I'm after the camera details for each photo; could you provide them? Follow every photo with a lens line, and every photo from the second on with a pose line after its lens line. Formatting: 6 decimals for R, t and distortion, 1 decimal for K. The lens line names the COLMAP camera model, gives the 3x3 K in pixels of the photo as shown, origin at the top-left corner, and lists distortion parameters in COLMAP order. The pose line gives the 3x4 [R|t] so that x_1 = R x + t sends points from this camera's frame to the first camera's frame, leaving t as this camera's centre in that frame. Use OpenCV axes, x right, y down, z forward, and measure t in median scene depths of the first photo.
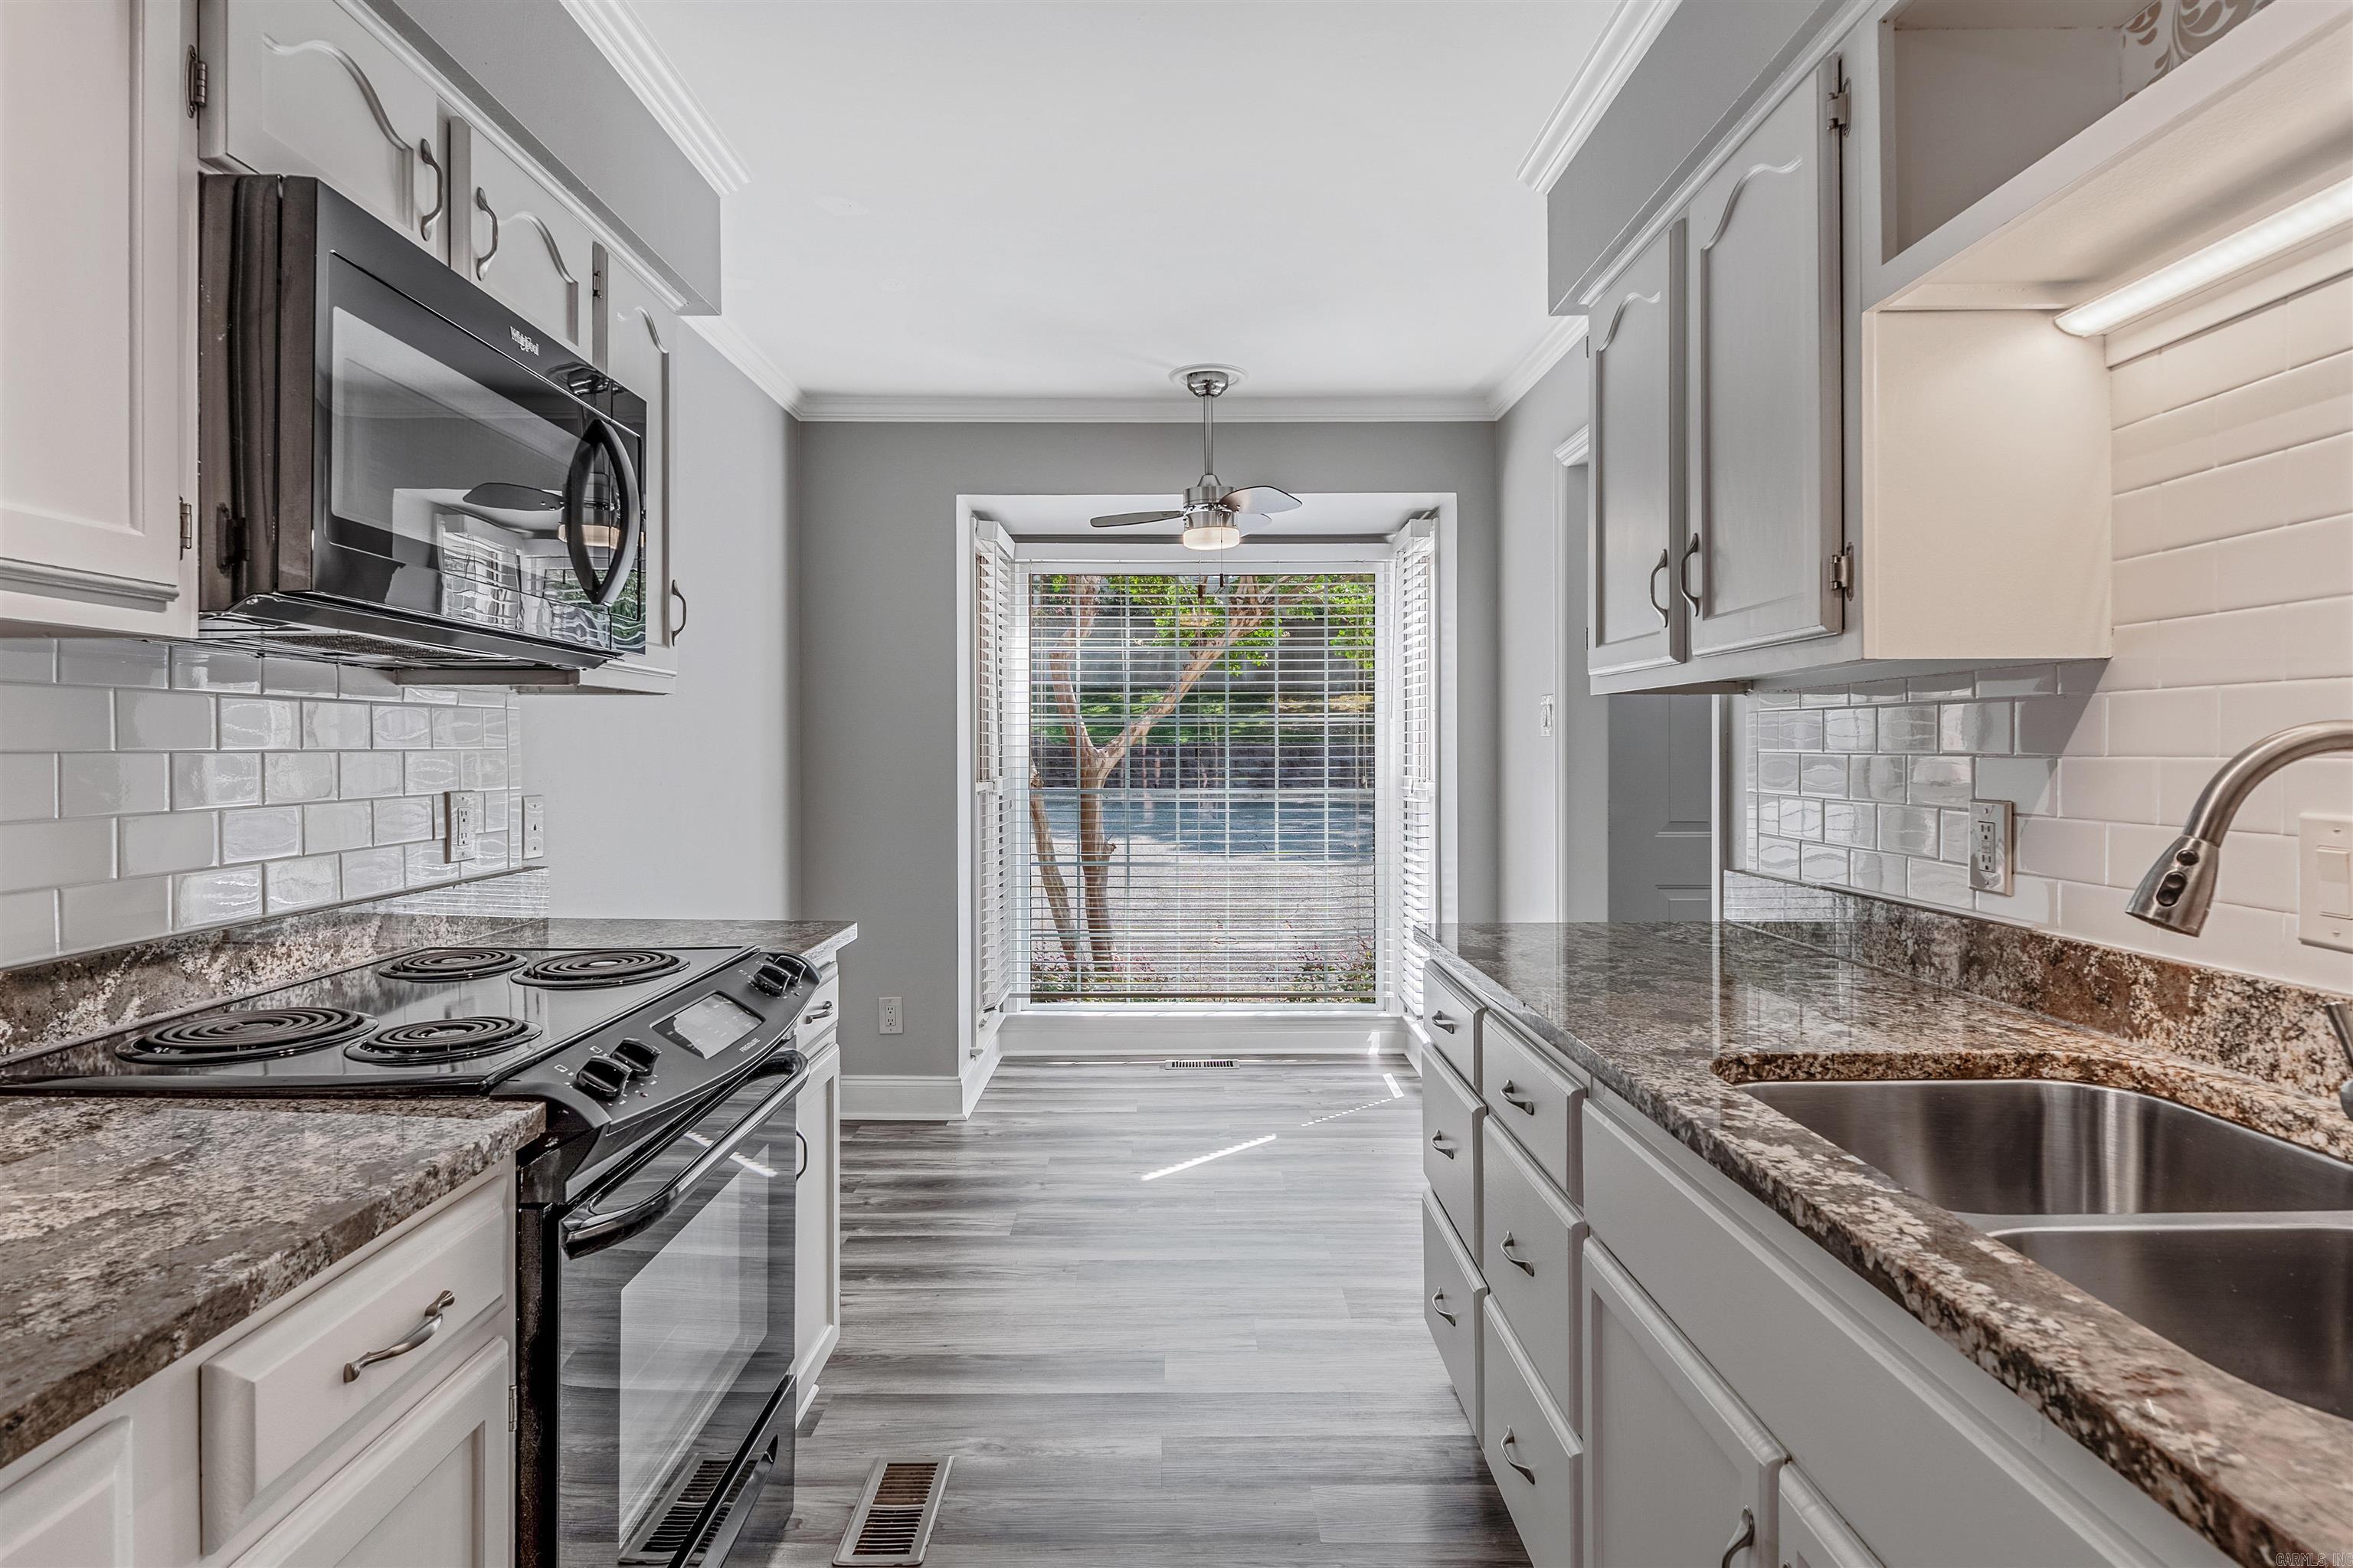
lens RADIAL K [[1230.7, 0, 1168.7], [0, 1230.7, 770.2], [0, 0, 1]] dist [-0.000553, 0.000078]
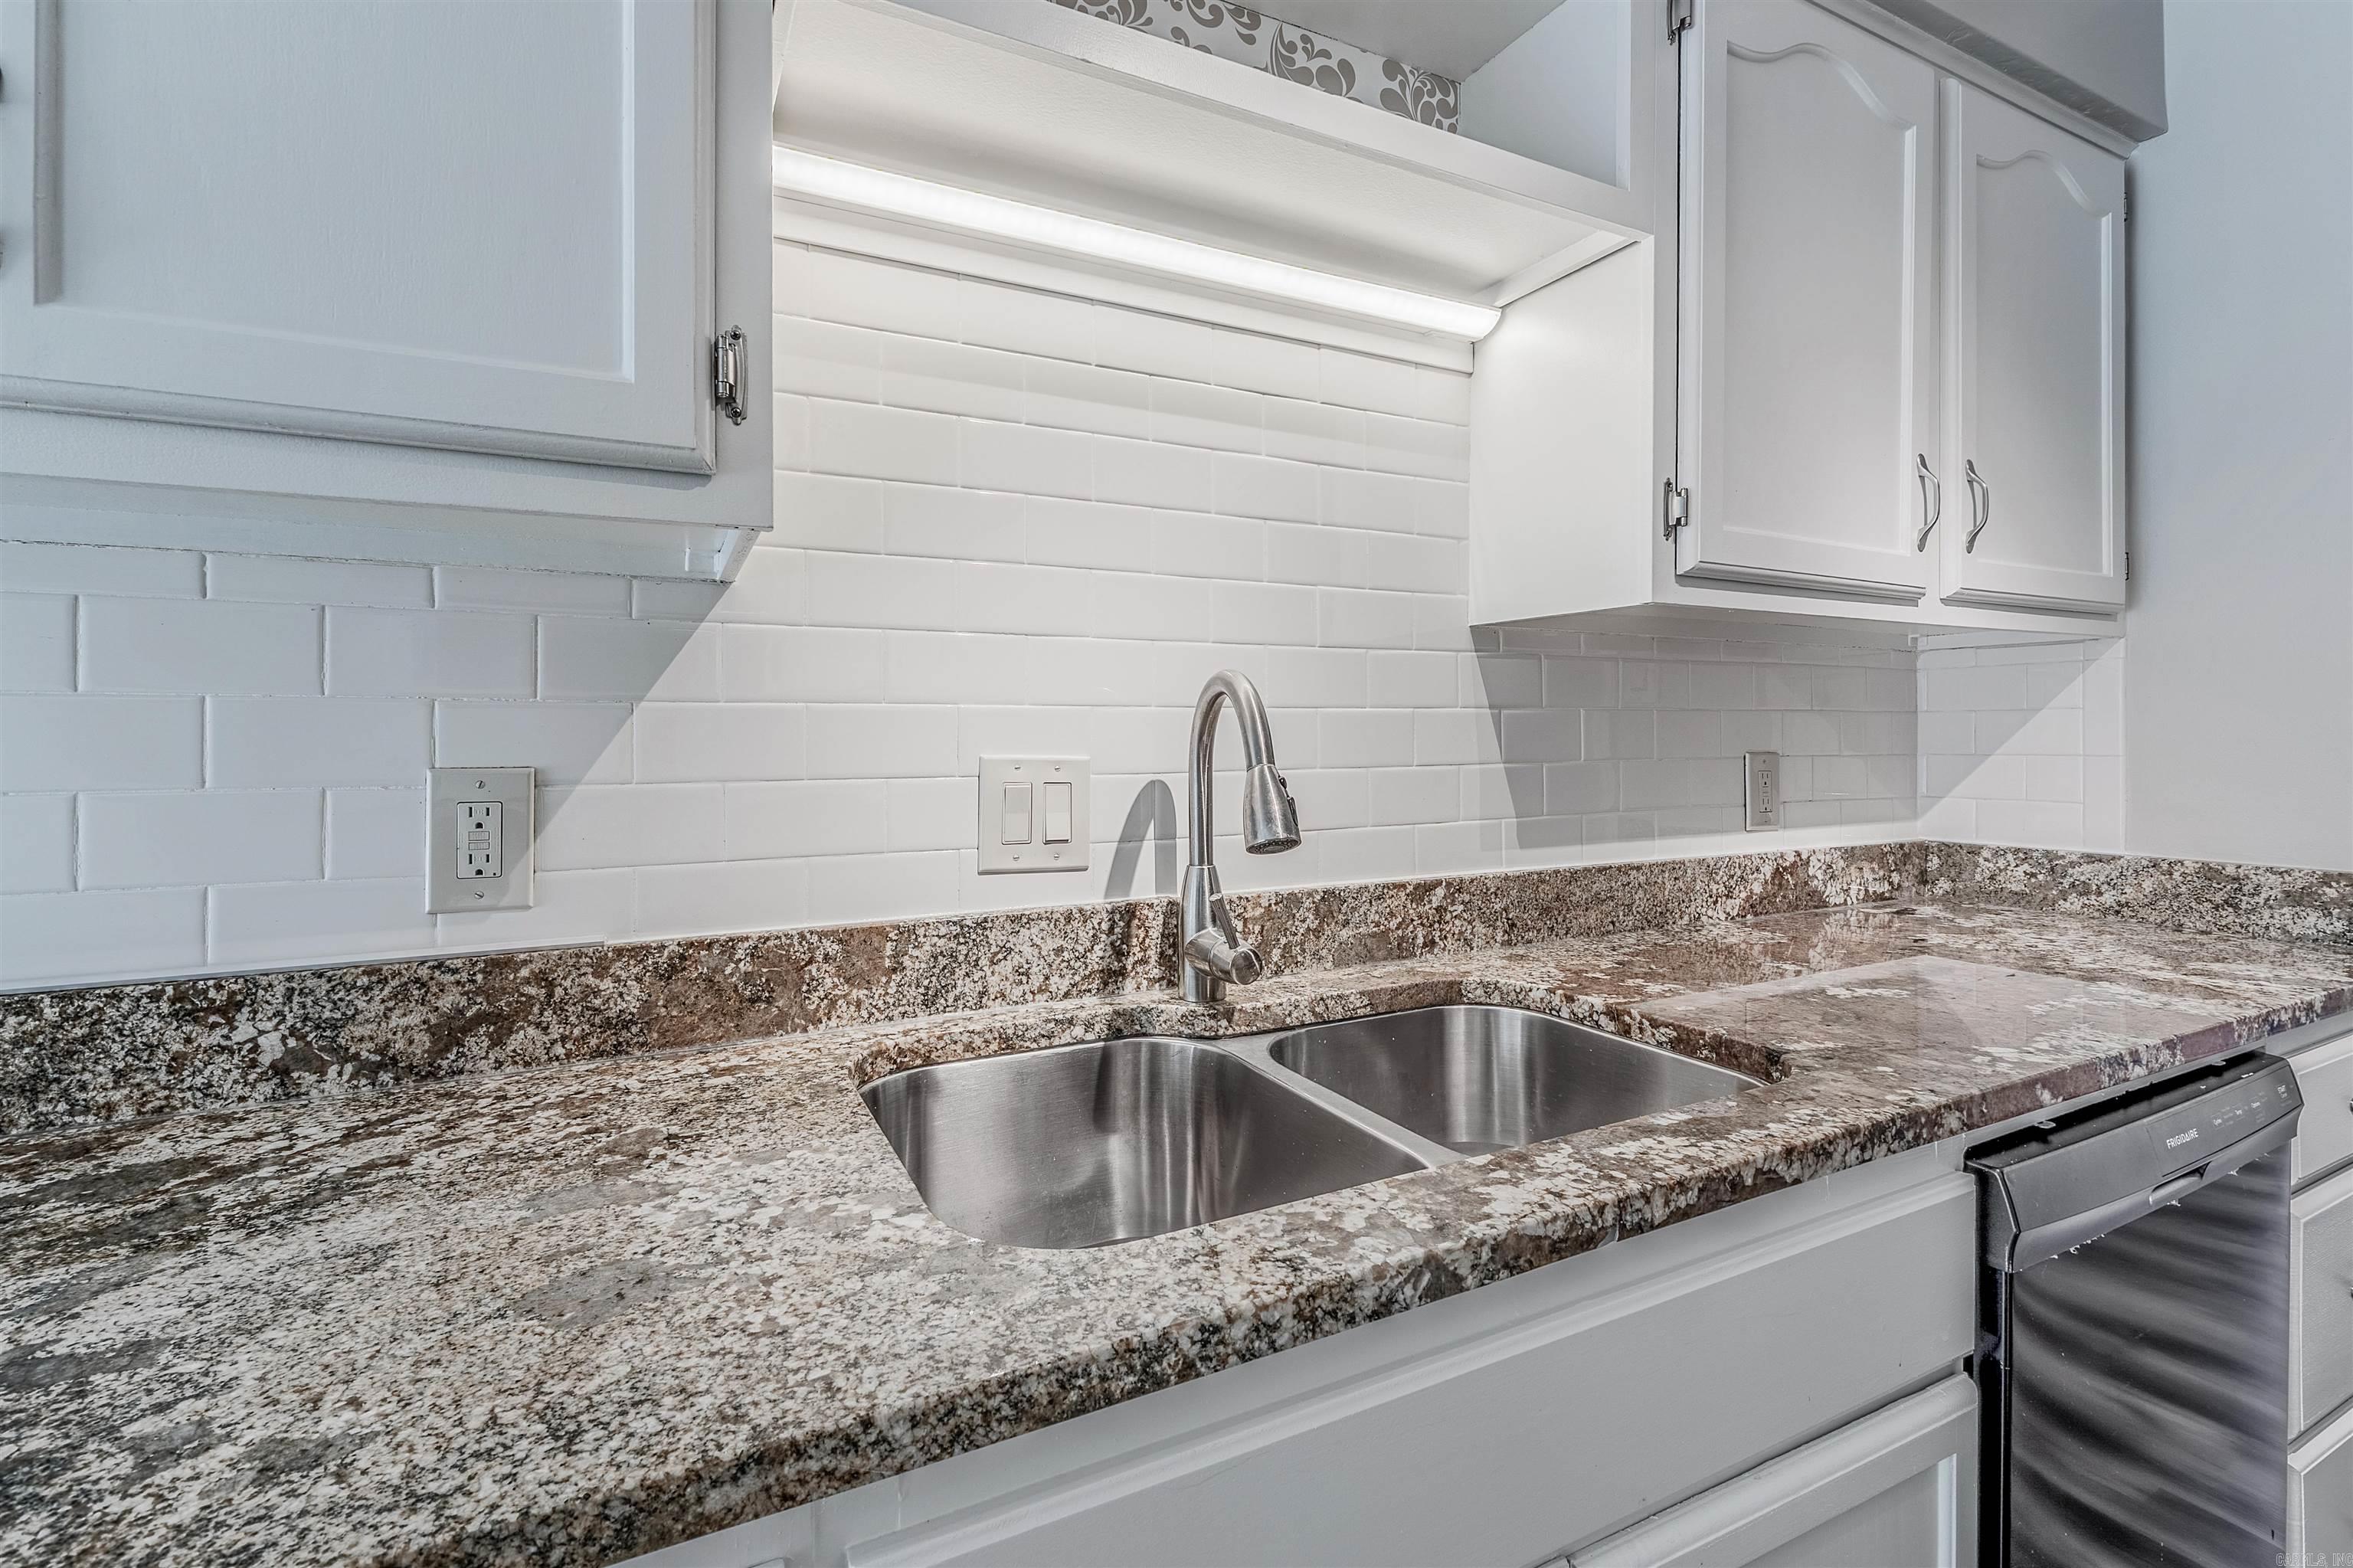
lens RADIAL K [[1069.8, 0, 1133.4], [0, 1069.8, 722.2], [0, 0, 1]] dist [0.001529, -0.001964]
pose [[-0.451759, 0.017419, 0.891970, 0.004352], [0.019091, 0.999769, -0.009855, 0.015960], [-0.891936, 0.012576, -0.451988, 1.249871]]
